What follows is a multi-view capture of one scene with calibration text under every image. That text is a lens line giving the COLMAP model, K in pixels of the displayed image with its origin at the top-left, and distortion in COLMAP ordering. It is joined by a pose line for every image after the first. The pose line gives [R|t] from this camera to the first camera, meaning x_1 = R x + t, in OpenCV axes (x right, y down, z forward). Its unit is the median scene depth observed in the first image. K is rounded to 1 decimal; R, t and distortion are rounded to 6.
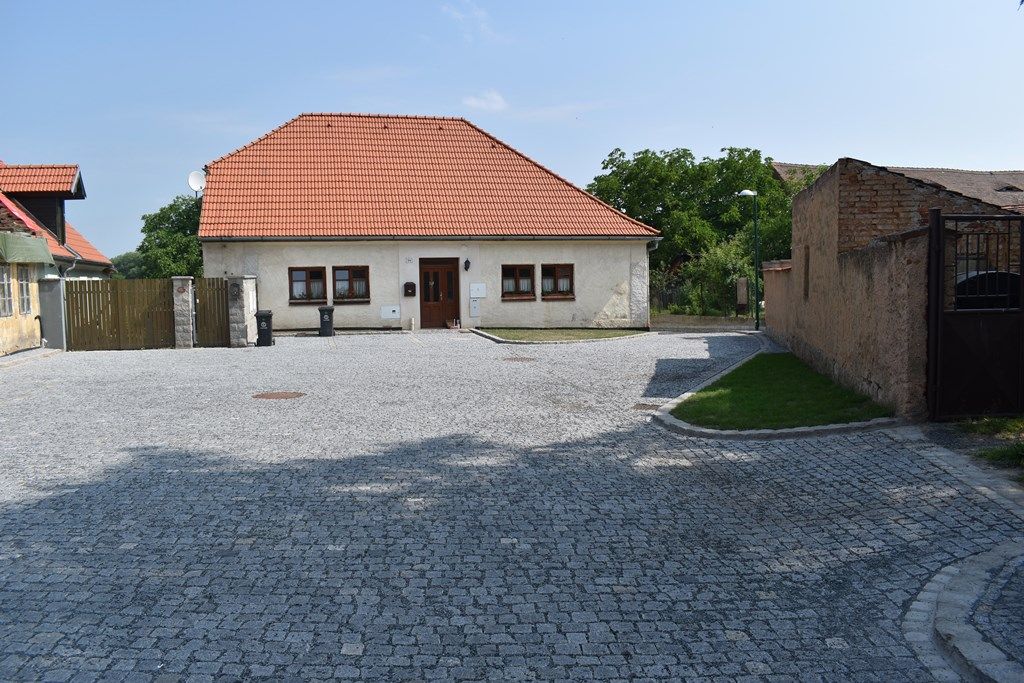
lens RADIAL K [[808.9, 0, 512.0], [0, 808.9, 341.5], [0, 0, 1]] dist [-0.091281, -0.000666]
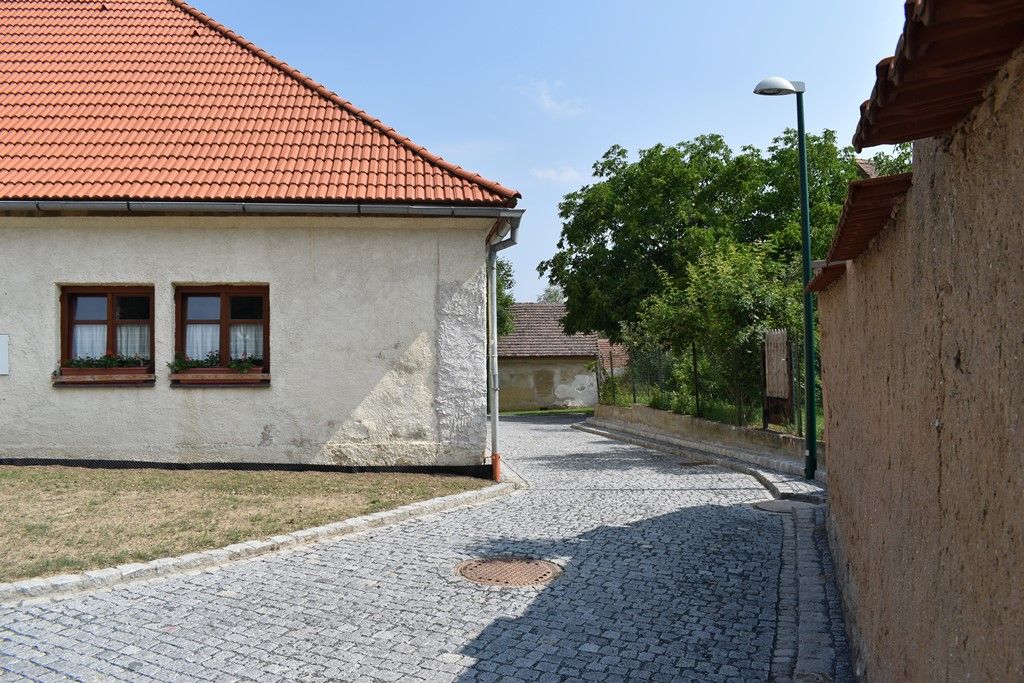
lens RADIAL K [[781.2, 0, 512.0], [0, 781.2, 341.5], [0, 0, 1]] dist [-0.075229, -0.001922]
pose [[0.993709, 0.009903, -0.111557, 0.220424], [-0.018639, 0.996815, -0.077537, -0.046305], [0.110434, 0.079128, 0.990729, 0.673925]]
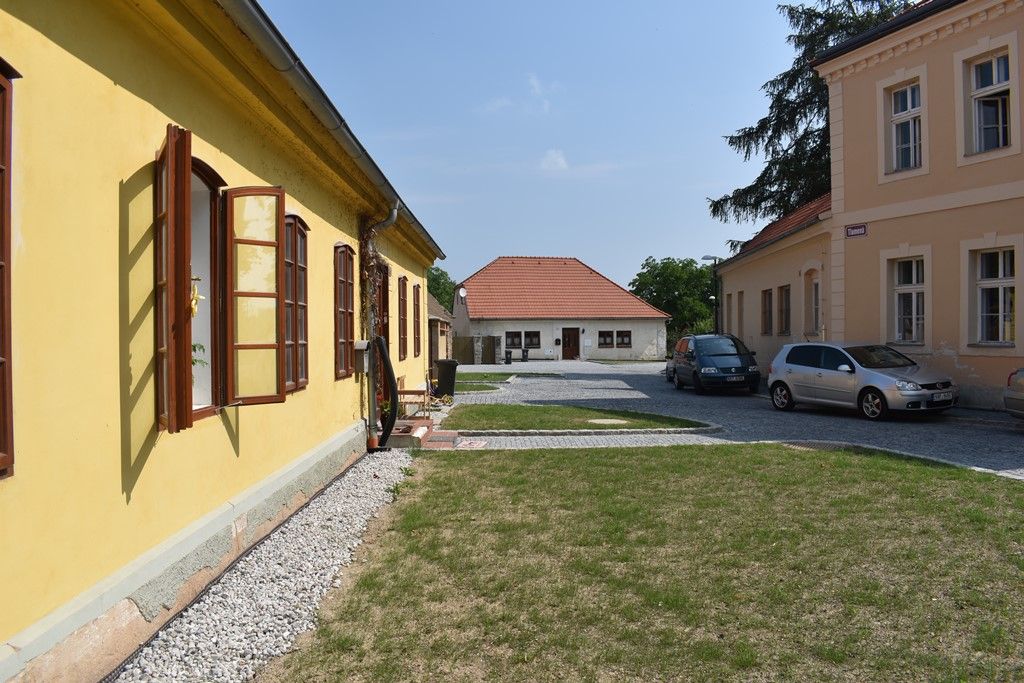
lens RADIAL K [[781.2, 0, 512.0], [0, 781.2, 341.5], [0, 0, 1]] dist [-0.075229, -0.001922]
pose [[0.998947, 0.007589, -0.045248, -0.148450], [-0.010402, 0.998005, -0.062274, 0.066827], [0.044685, 0.062679, 0.997033, -1.102813]]
